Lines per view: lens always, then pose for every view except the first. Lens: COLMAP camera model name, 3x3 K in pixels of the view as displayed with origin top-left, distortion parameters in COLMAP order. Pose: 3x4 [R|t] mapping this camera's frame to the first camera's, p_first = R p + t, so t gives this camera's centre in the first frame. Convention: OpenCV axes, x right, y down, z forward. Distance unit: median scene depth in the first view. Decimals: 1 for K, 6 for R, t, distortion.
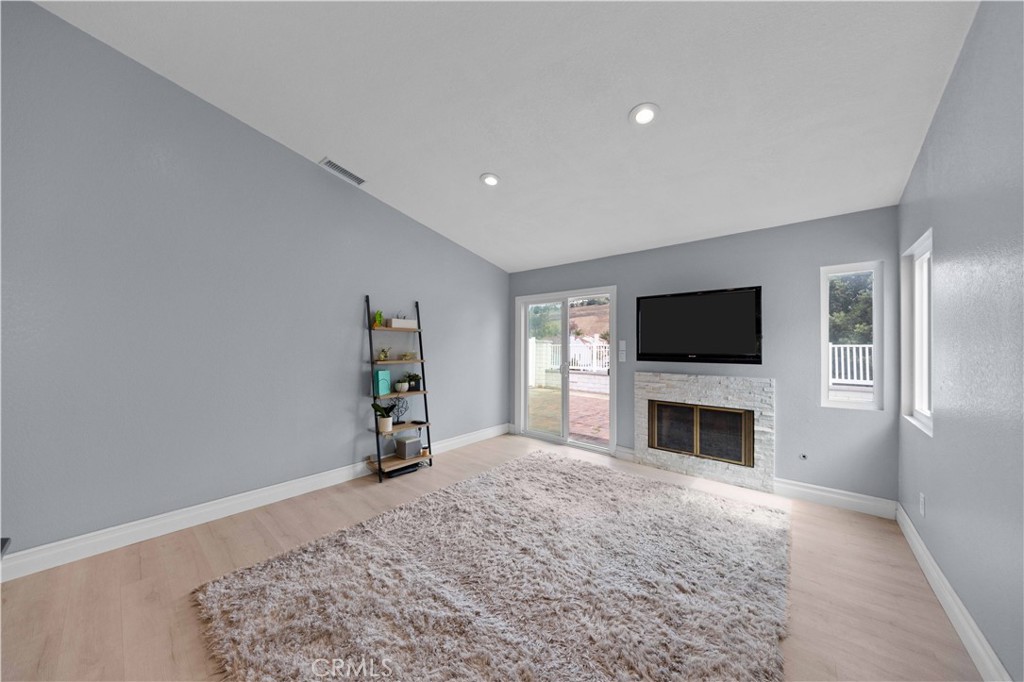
lens RADIAL K [[346.0, 0, 512.0], [0, 346.0, 341.0], [0, 0, 1]] dist [-0.005275, -0.000060]
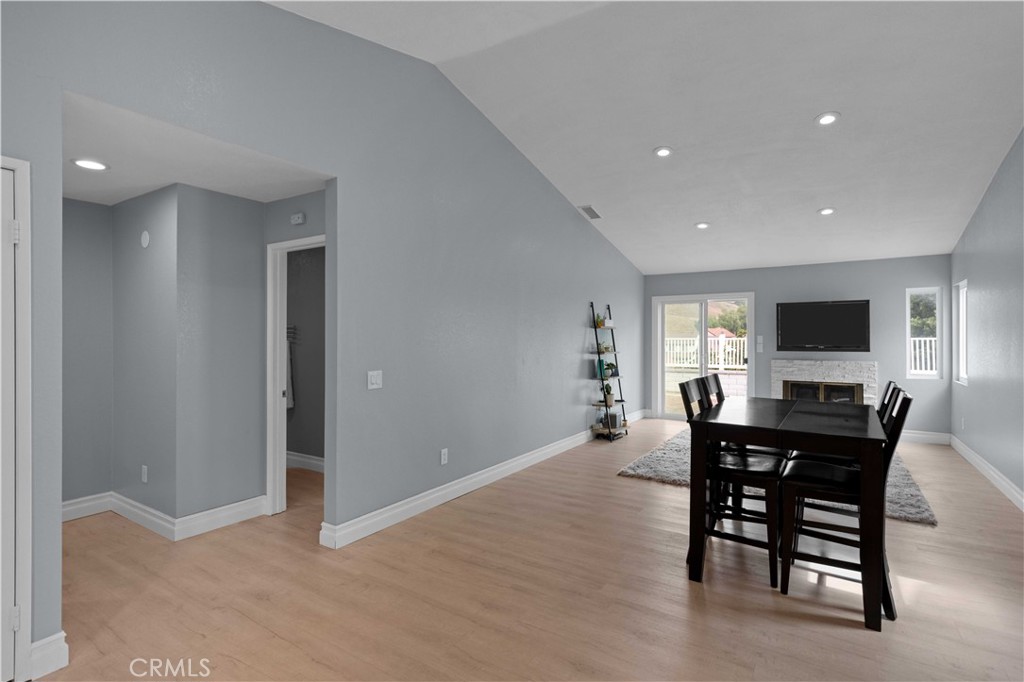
lens RADIAL K [[497.2, 0, 515.6], [0, 497.2, 334.2], [0, 0, 1]] dist [-0.002830, -0.000349]
pose [[0.991507, -0.002356, 0.130029, -0.954988], [0.002196, 0.999997, 0.001375, -0.013336], [-0.130032, -0.001078, 0.991509, -0.827331]]
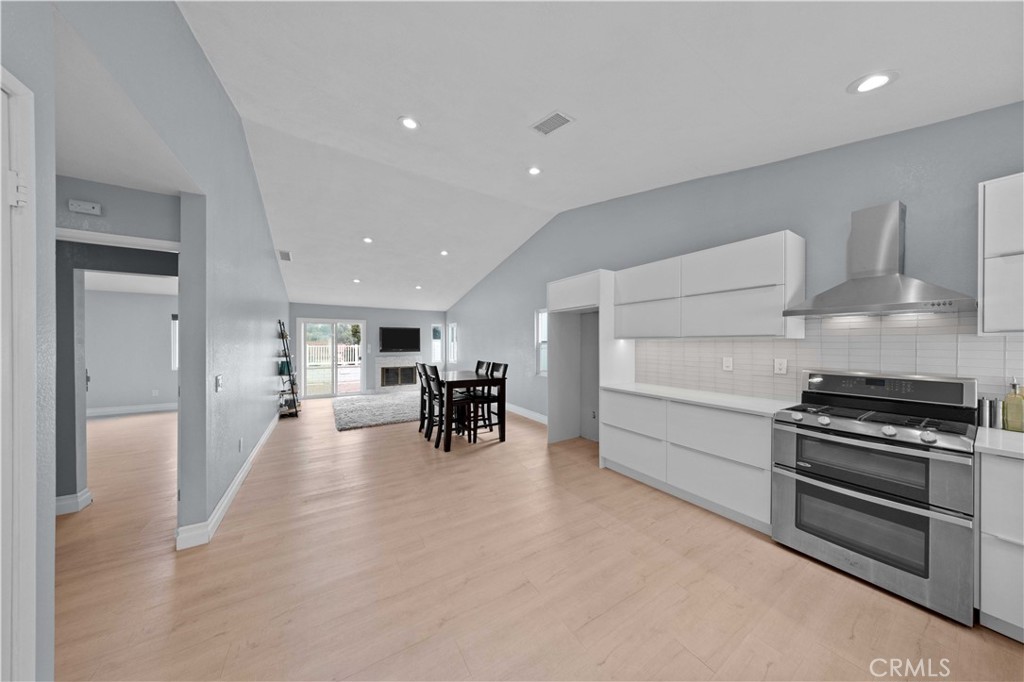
lens RADIAL K [[298.6, 0, 509.3], [0, 298.6, 343.2], [0, 0, 1]] dist [-0.000378, -0.000034]
pose [[0.310103, 0.000395, 0.950703, -1.538682], [-0.003495, 0.999994, 0.000725, -0.014787], [-0.950696, -0.003548, 0.310103, -0.625119]]
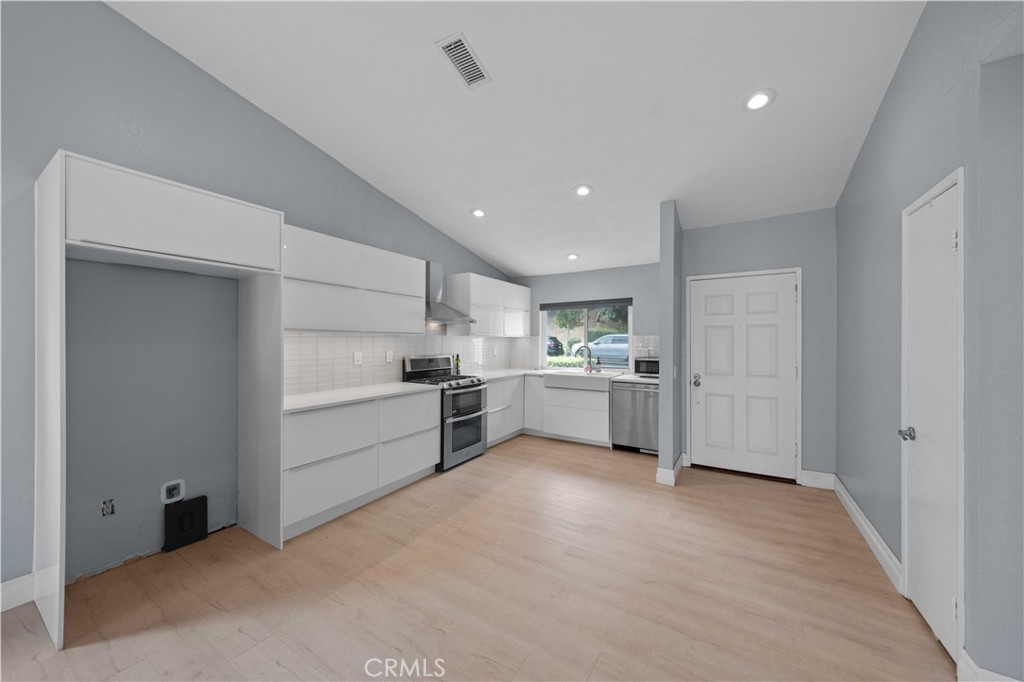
lens RADIAL K [[371.0, 0, 501.6], [0, 371.0, 341.0], [0, 0, 1]] dist [-0.000770, -0.000075]
pose [[-0.990086, 0.000995, -0.140456, -0.827086], [0.001289, 0.999997, -0.002008, -0.006111], [0.140454, -0.002169, -0.990085, 0.175173]]
